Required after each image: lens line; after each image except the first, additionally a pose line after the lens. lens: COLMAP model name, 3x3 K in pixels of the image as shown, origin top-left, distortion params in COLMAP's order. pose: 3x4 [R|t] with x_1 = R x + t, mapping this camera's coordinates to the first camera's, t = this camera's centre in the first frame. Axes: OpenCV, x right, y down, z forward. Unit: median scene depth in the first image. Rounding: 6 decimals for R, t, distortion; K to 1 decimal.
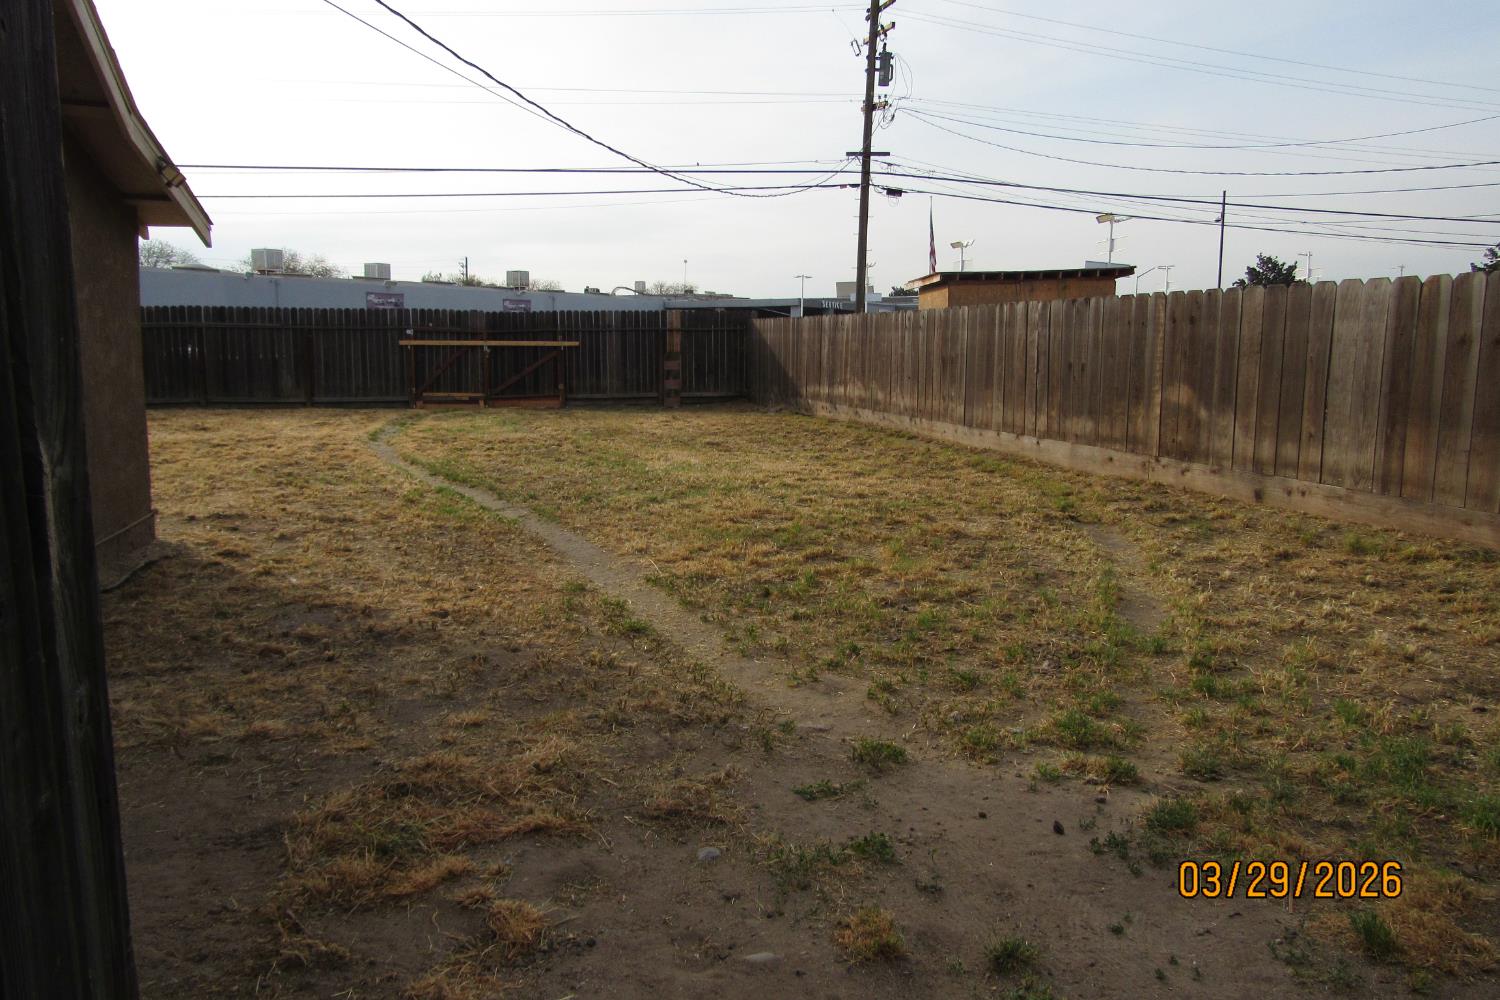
lens RADIAL K [[1069.2, 0, 750.0], [0, 1069.2, 500.0], [0, 0, 1]] dist [-0.044161, -0.002153]
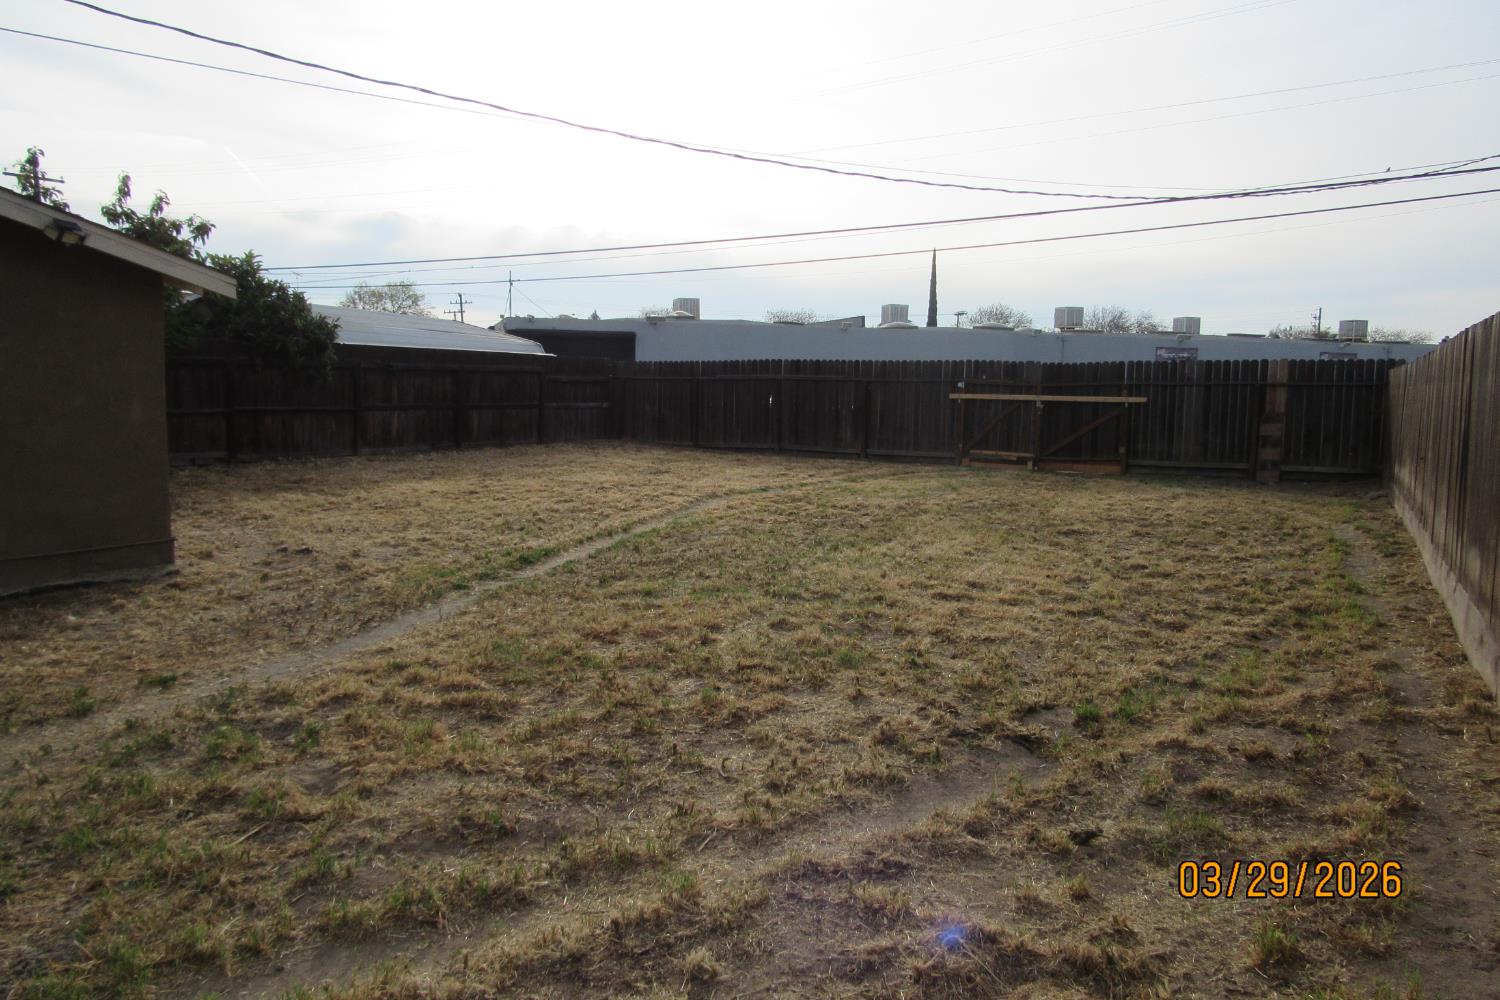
lens RADIAL K [[1069.2, 0, 750.0], [0, 1069.2, 500.0], [0, 0, 1]] dist [-0.044161, -0.002153]
pose [[0.719493, 0.075037, -0.690434, 0.196573], [-0.110836, 0.993811, -0.007493, -0.028213], [0.685598, 0.081916, 0.723357, 0.192186]]
